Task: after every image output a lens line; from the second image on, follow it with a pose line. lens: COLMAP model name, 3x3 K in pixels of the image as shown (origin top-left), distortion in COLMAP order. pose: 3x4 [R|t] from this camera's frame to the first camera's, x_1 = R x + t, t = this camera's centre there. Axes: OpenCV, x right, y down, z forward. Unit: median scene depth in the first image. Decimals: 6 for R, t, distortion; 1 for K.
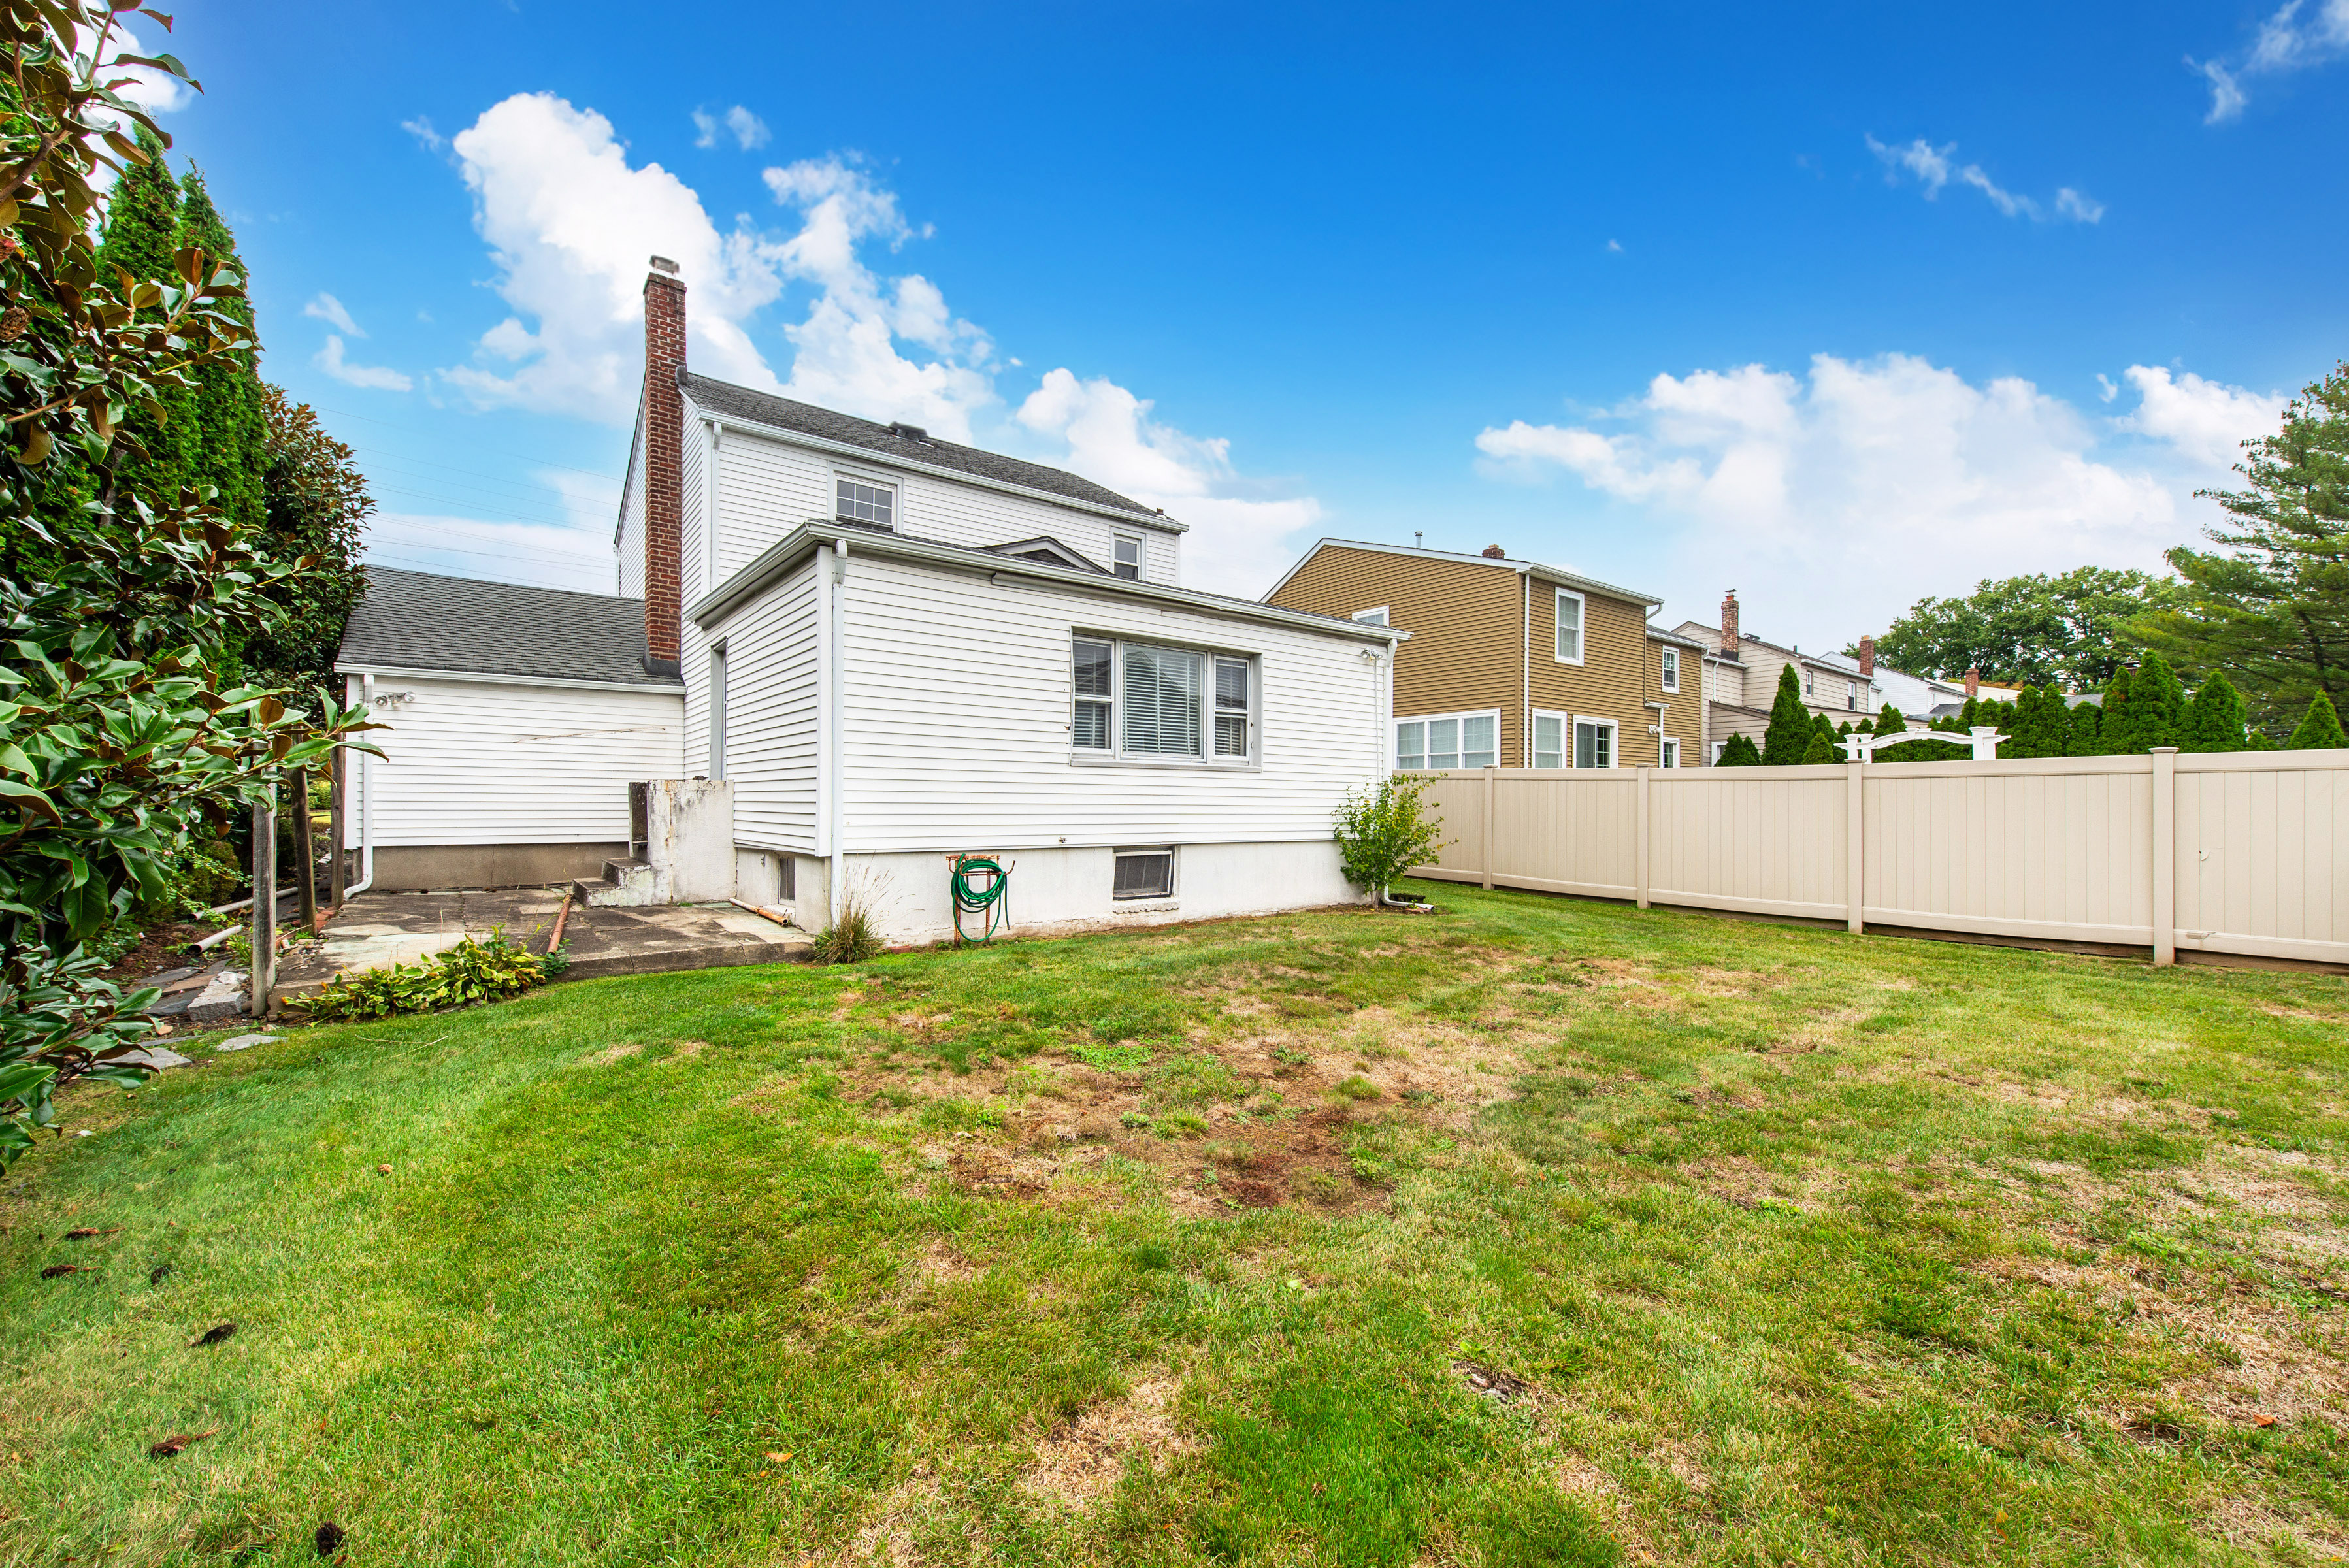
lens RADIAL K [[943.8, 0, 1164.5], [0, 943.8, 795.8], [0, 0, 1]] dist [0.012525, -0.002022]
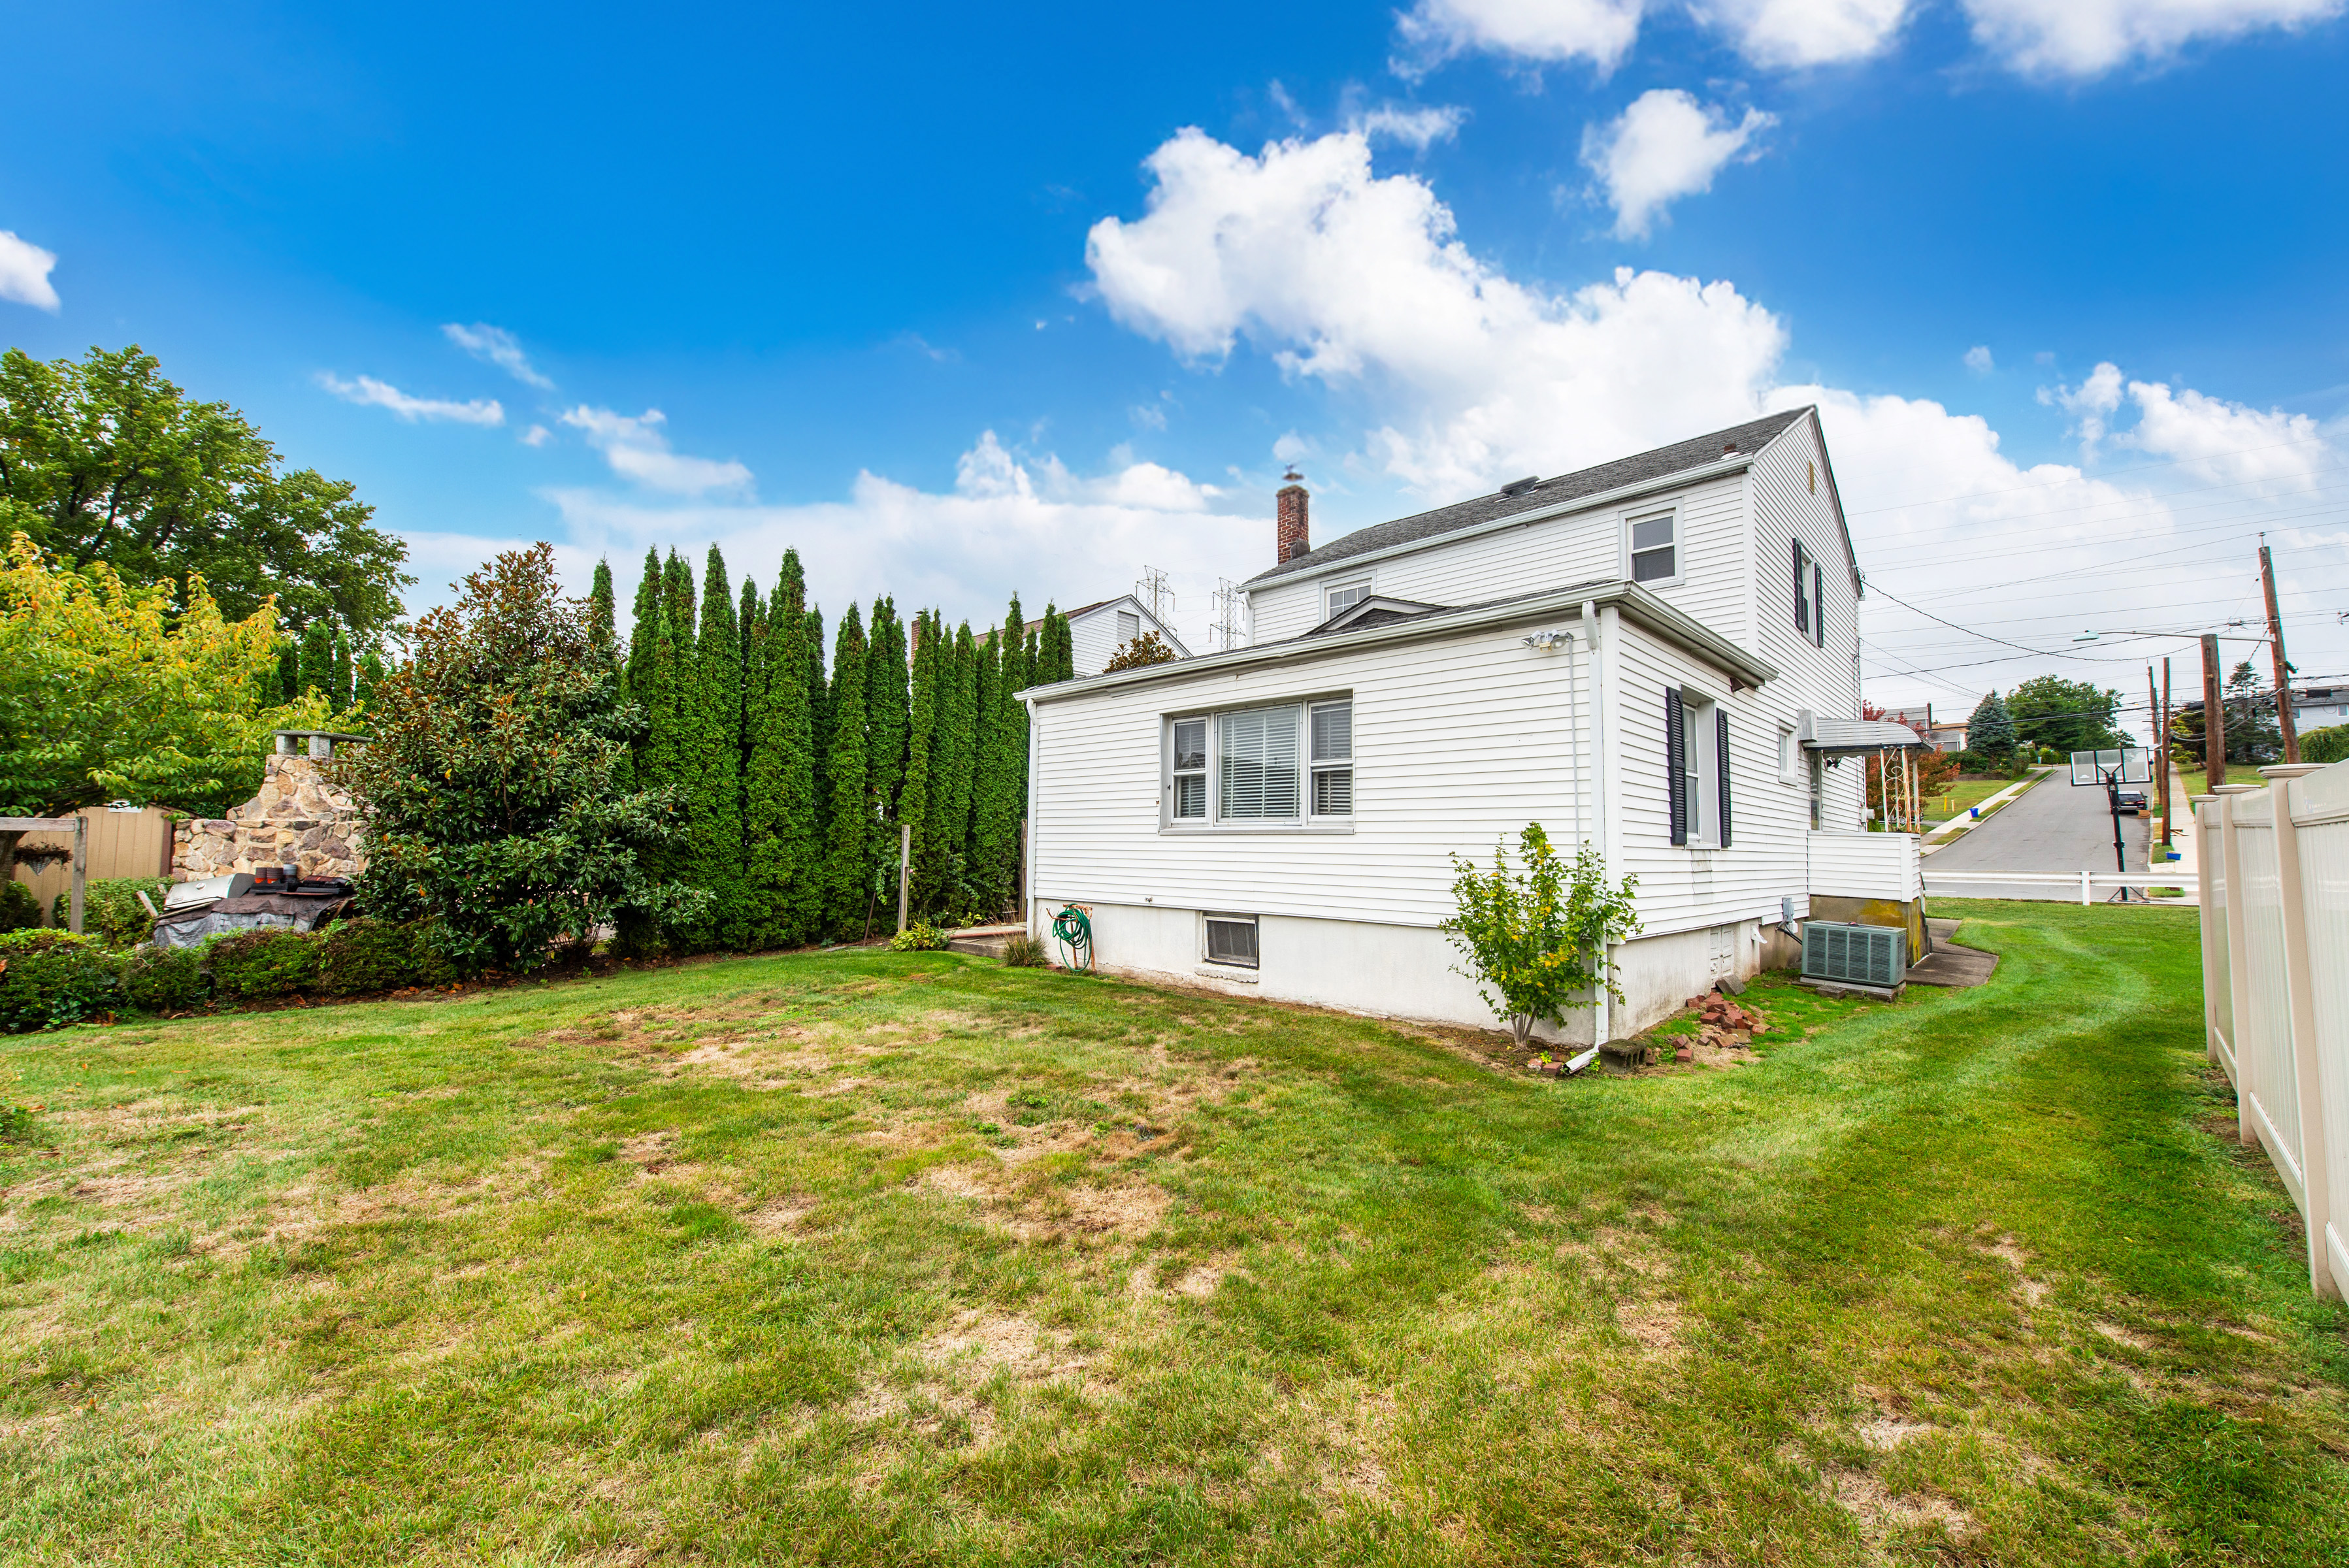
lens RADIAL K [[943.8, 0, 1174.2], [0, 943.8, 786.3], [0, 0, 1]] dist [0.012525, -0.002022]
pose [[0.138759, -0.073658, -0.987583, 0.966871], [-0.001240, 0.997216, -0.074551, -0.005347], [0.990325, 0.011569, 0.138281, 0.800636]]
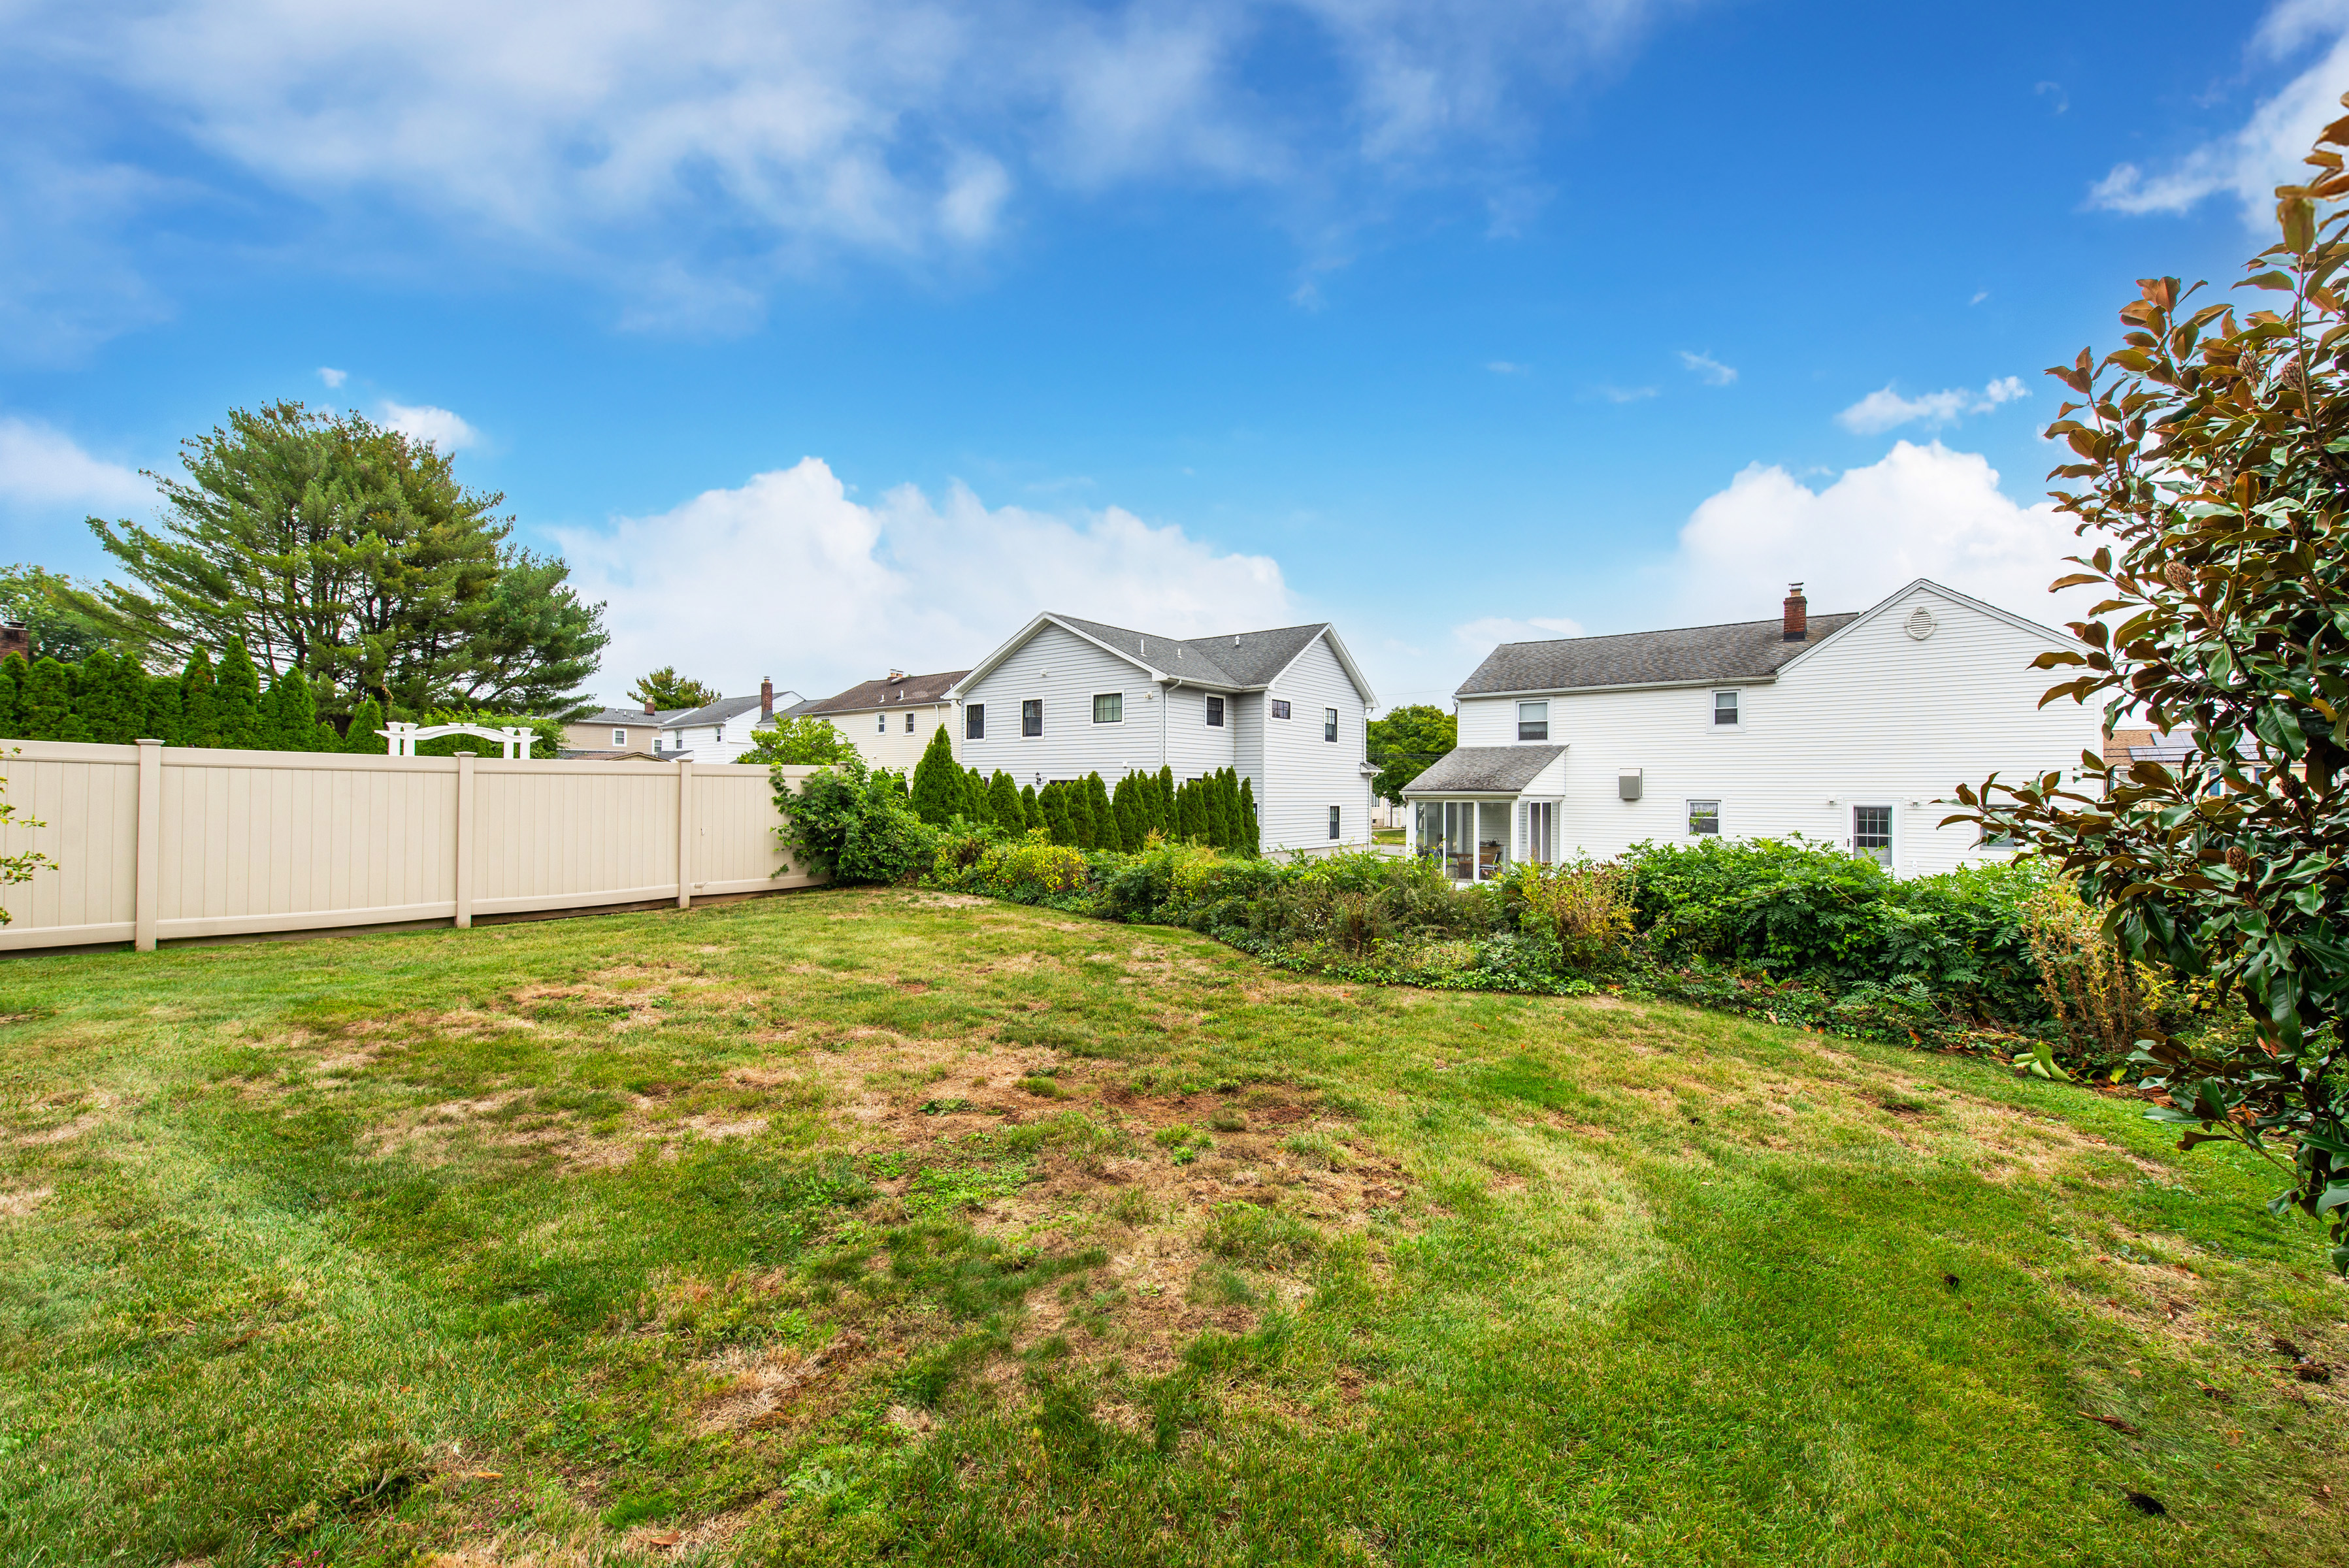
lens RADIAL K [[943.8, 0, 1162.7], [0, 943.8, 785.3], [0, 0, 1]] dist [0.012525, -0.002022]
pose [[-0.259311, -0.004805, 0.965782, -0.483144], [-0.018439, 0.999830, 0.000024, -0.020385], [-0.965618, -0.017802, -0.259356, 0.635415]]
